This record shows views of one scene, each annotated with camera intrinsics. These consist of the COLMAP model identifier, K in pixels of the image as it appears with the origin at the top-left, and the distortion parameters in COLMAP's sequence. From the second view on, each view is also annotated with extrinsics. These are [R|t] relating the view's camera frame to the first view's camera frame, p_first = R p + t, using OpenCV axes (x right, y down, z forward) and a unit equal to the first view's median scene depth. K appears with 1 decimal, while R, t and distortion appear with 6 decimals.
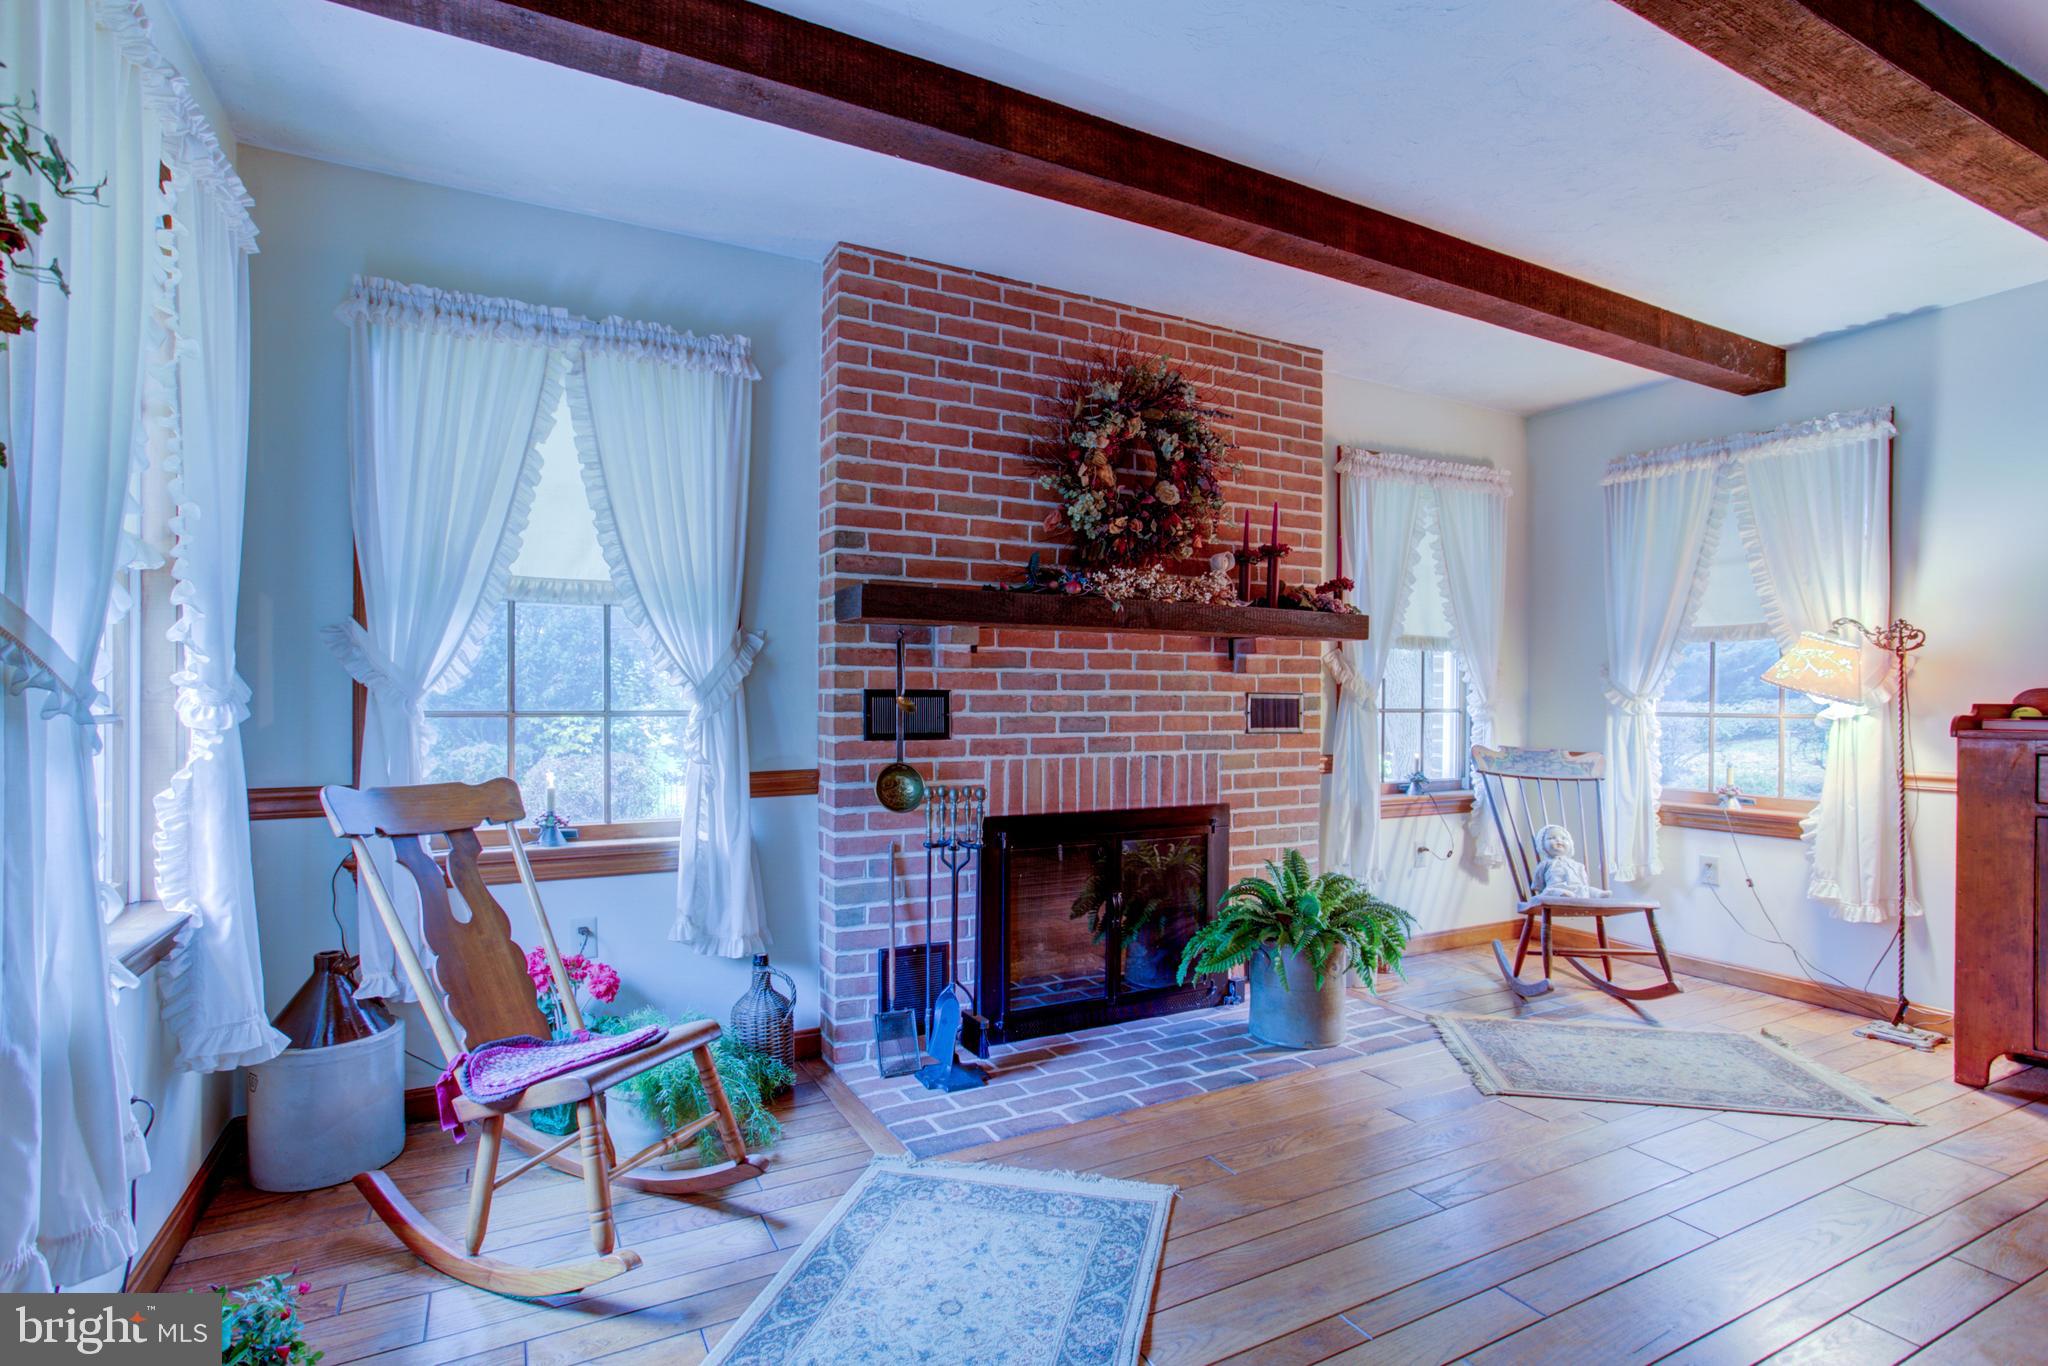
lens RADIAL K [[1006.5, 0, 1026.5], [0, 1006.5, 703.5], [0, 0, 1]] dist [-0.044792, 0.023185]
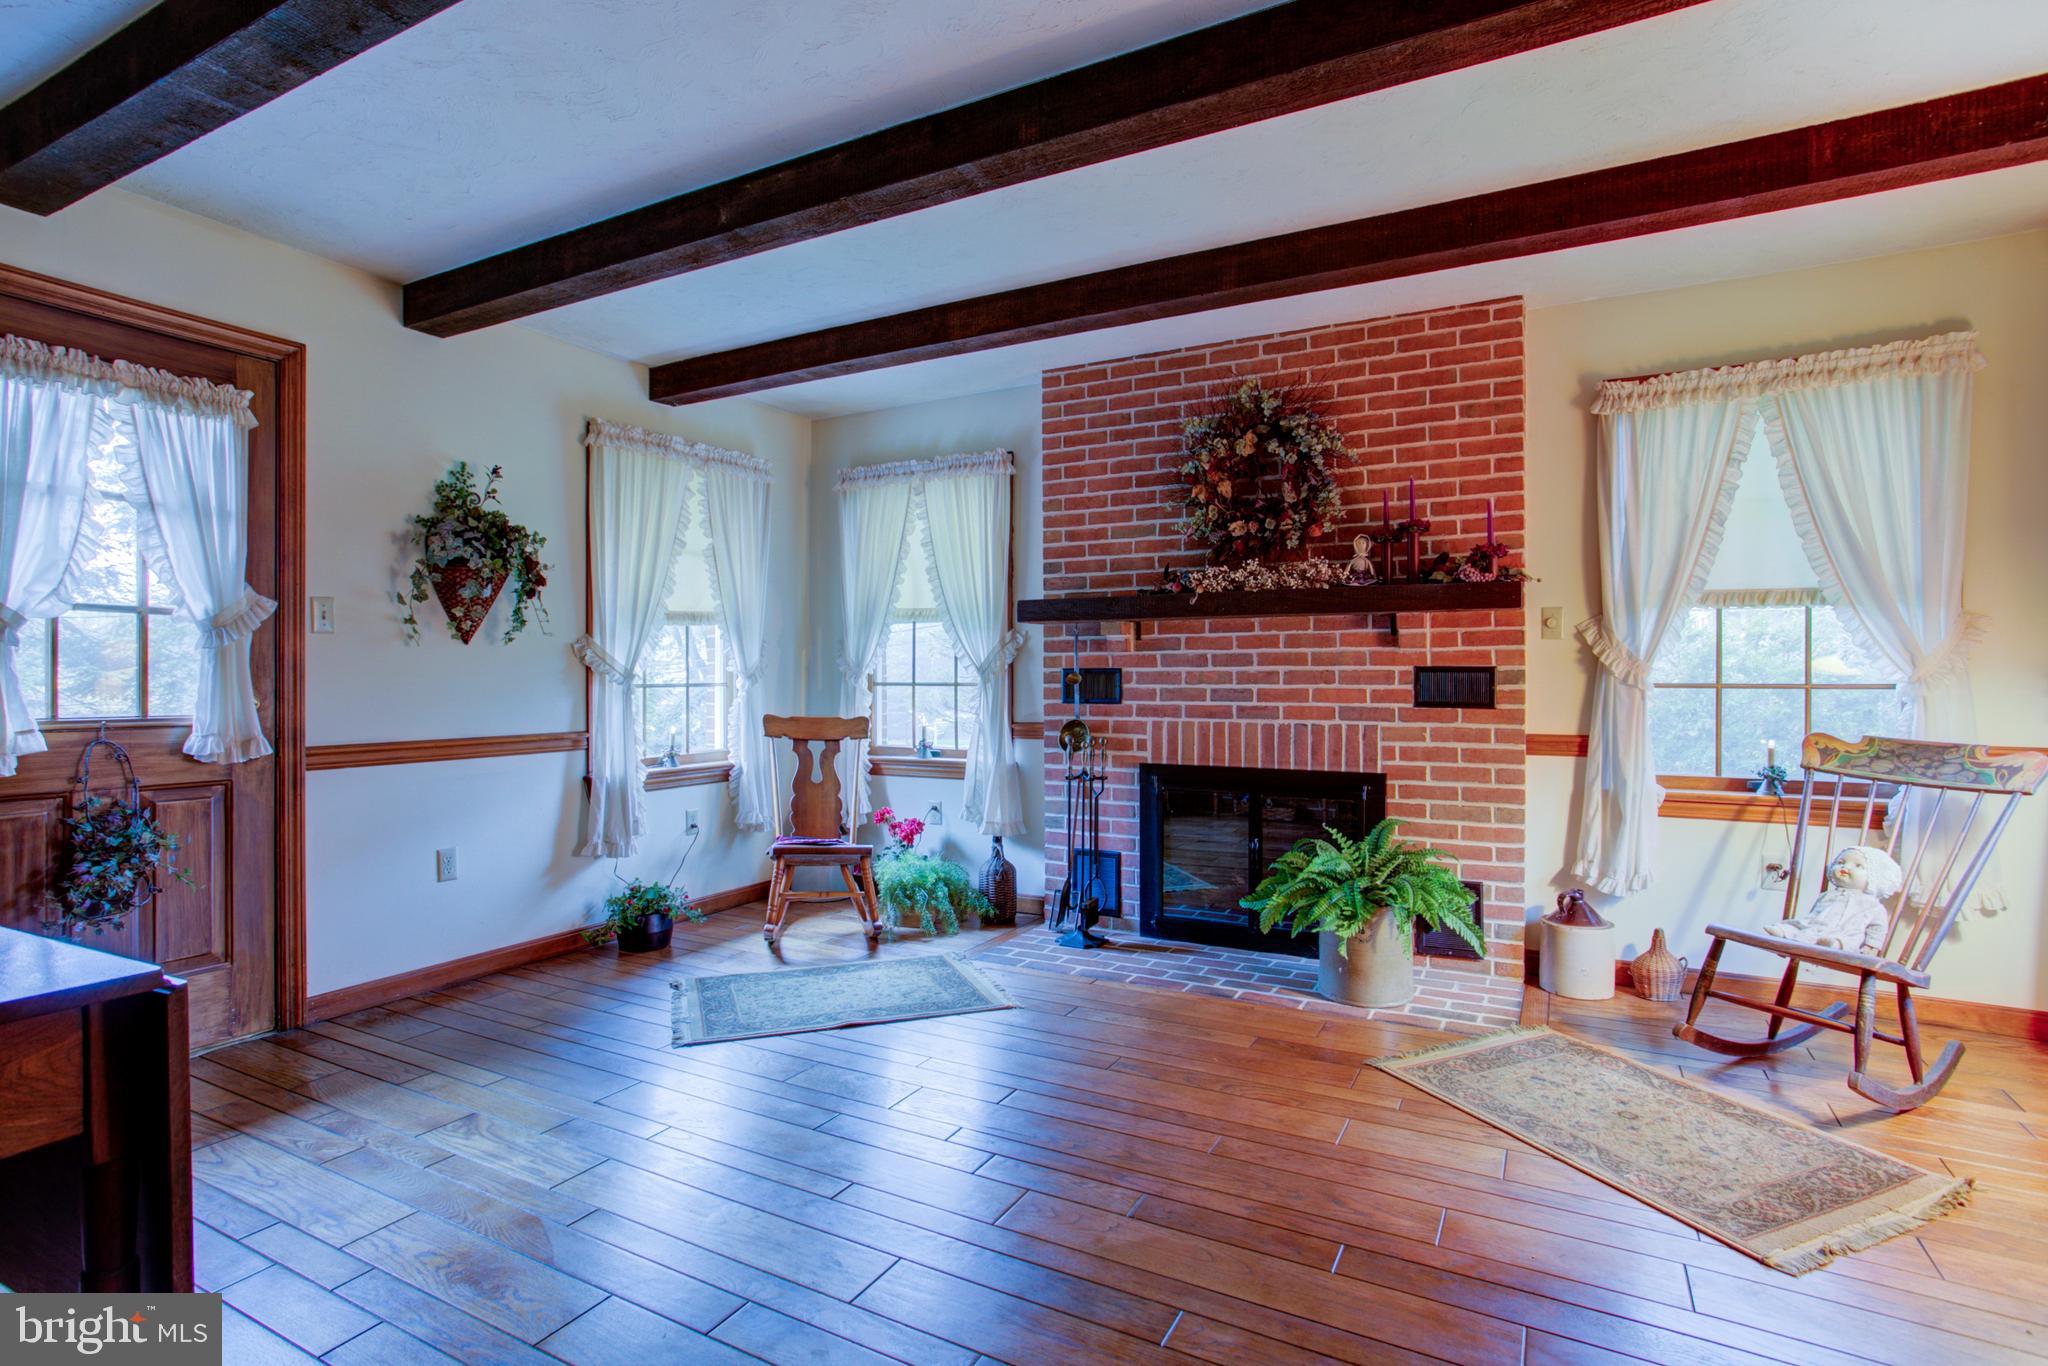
lens RADIAL K [[1029.8, 0, 1021.8], [0, 1029.8, 672.3], [0, 0, 1]] dist [-0.025265, 0.001362]
pose [[0.543547, -0.007508, -0.839345, 0.992132], [-0.000274, 0.999958, -0.009123, 0.004993], [0.839379, 0.005189, 0.543522, 0.120197]]
